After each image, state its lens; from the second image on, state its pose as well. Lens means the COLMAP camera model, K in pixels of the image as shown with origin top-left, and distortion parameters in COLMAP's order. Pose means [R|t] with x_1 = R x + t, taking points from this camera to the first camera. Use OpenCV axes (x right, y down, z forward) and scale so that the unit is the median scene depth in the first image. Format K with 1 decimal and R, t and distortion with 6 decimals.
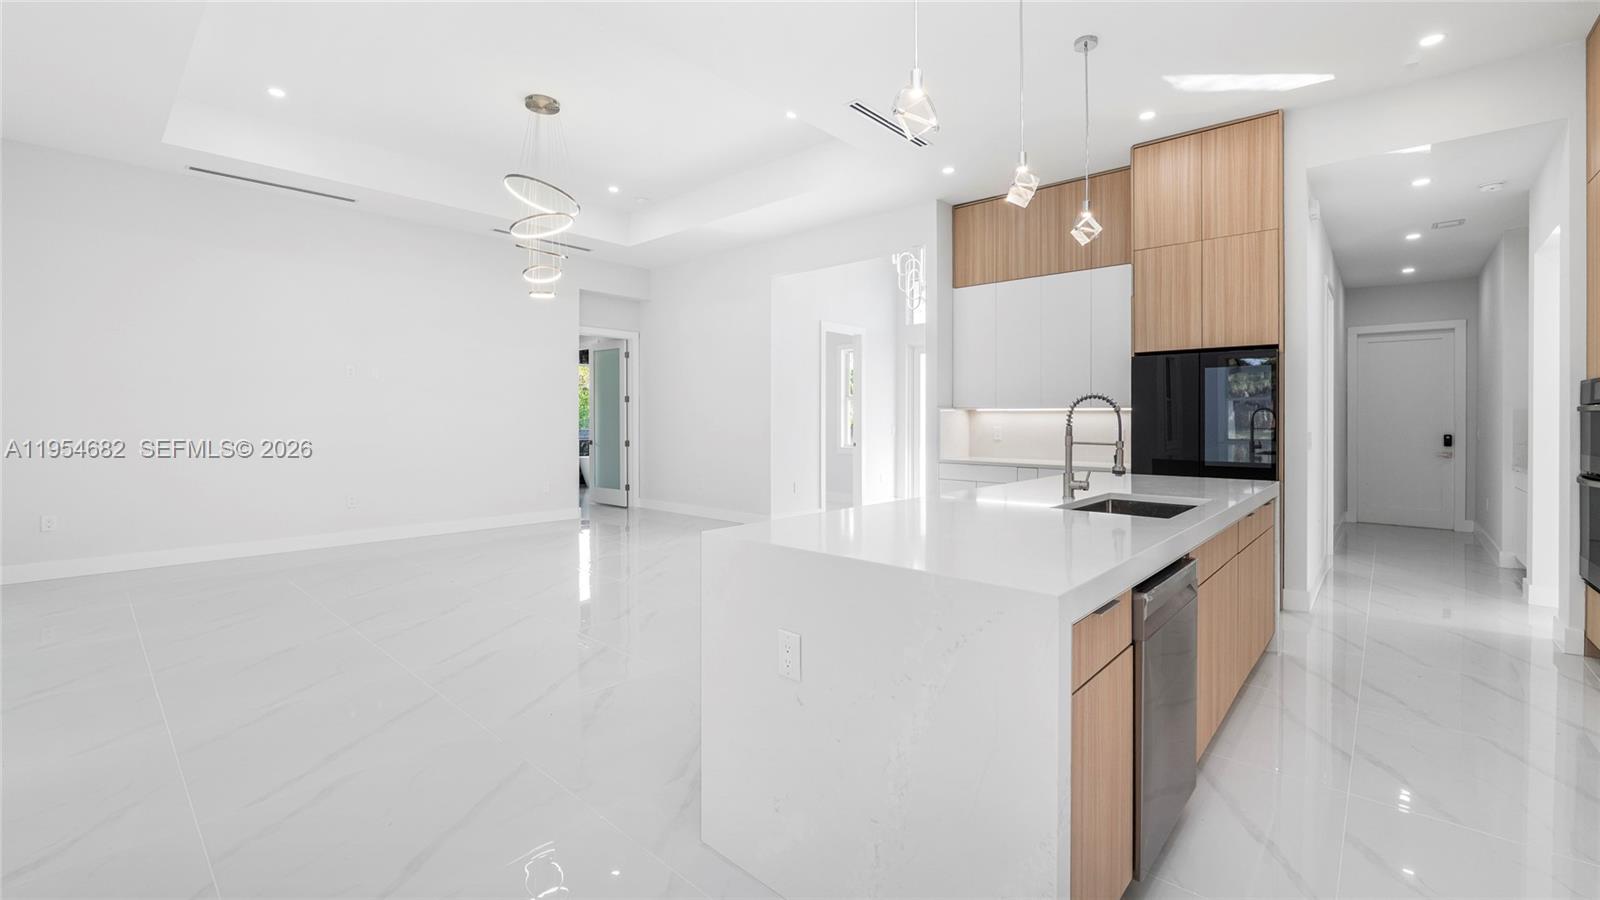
lens RADIAL K [[661.6, 0, 792.7], [0, 661.6, 419.5], [0, 0, 1]] dist [-0.007967, 0.000376]
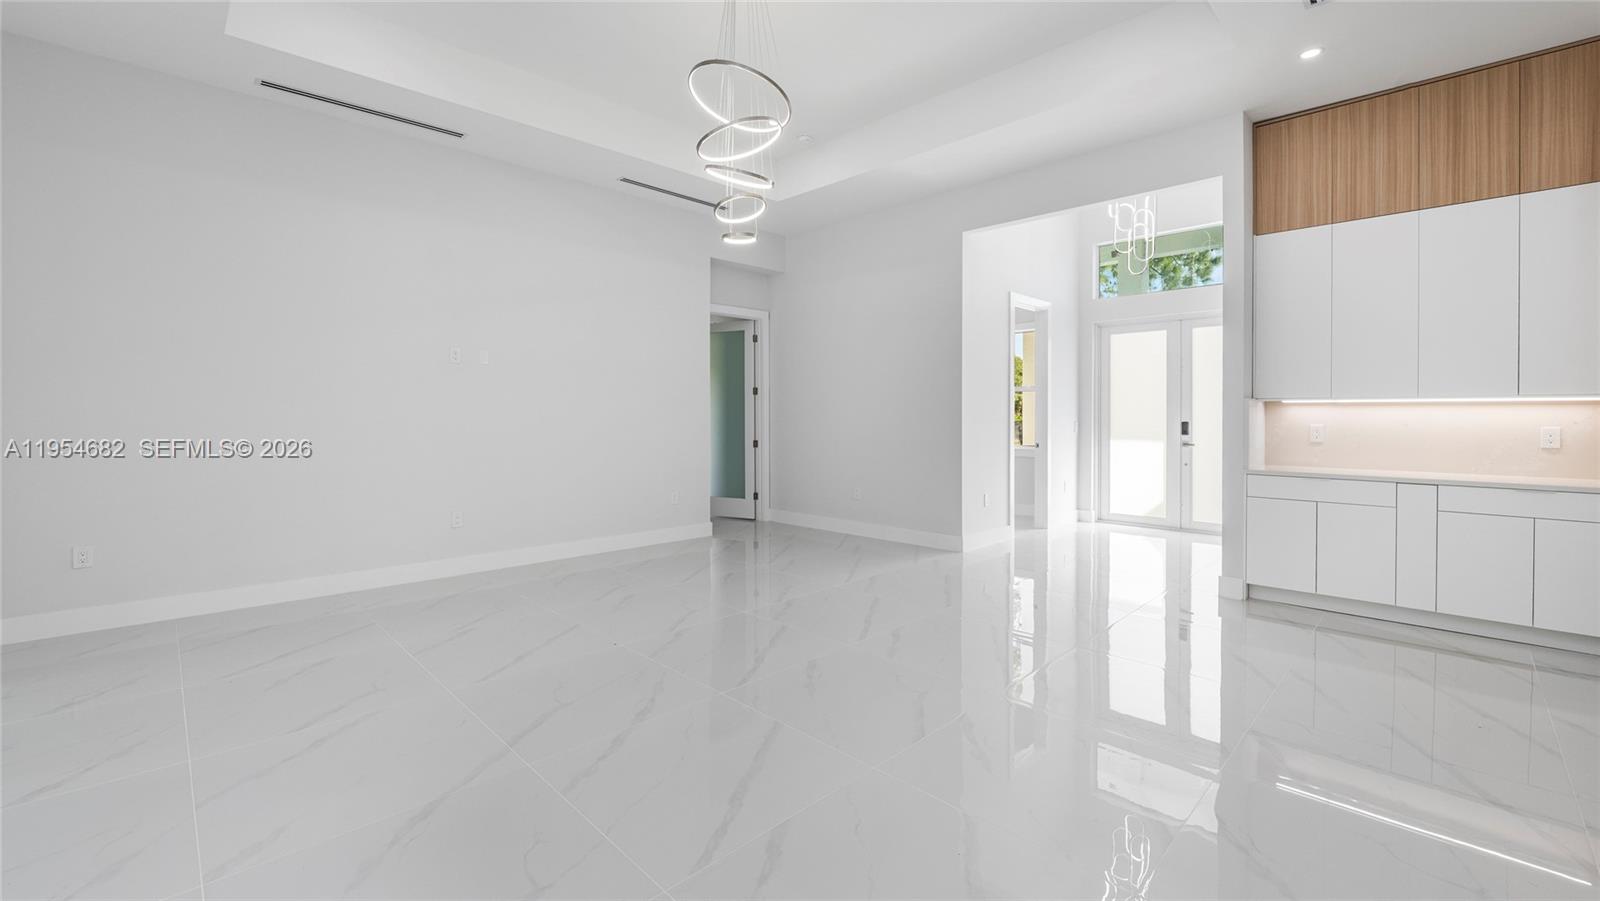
lens RADIAL K [[679.1, 0, 809.7], [0, 679.1, 416.9], [0, 0, 1]] dist [-0.008280, -0.000316]
pose [[0.998458, -0.002982, -0.055426, -0.153352], [0.003197, 0.999988, 0.003799, -0.001225], [0.055414, -0.003970, 0.998456, 0.163525]]
